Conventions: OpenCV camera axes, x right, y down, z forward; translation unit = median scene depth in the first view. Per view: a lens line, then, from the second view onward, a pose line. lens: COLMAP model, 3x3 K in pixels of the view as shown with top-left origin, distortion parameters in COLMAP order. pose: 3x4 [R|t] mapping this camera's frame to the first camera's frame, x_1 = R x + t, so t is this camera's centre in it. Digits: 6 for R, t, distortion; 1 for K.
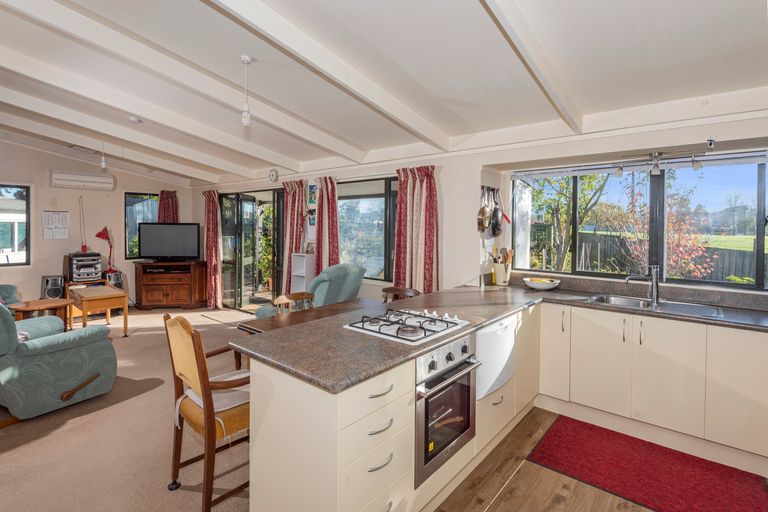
lens RADIAL K [[377.4, 0, 384.5], [0, 377.4, 224.2], [0, 0, 1]] dist [0.020083, -0.001391]
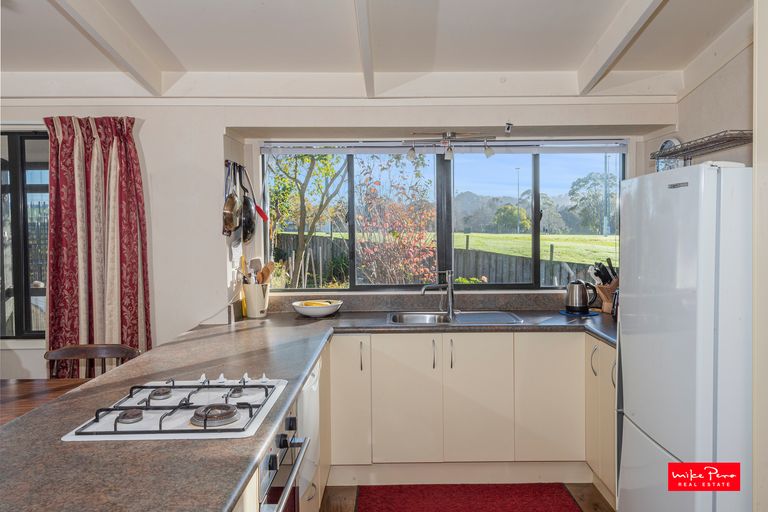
lens RADIAL K [[586.7, 0, 385.6], [0, 586.7, 241.9], [0, 0, 1]] dist [0.056065, -0.003361]
pose [[0.763630, -0.032992, 0.644810, -0.167013], [0.012523, 0.999263, 0.036298, -0.000754], [-0.645532, -0.019643, 0.763480, 0.098204]]
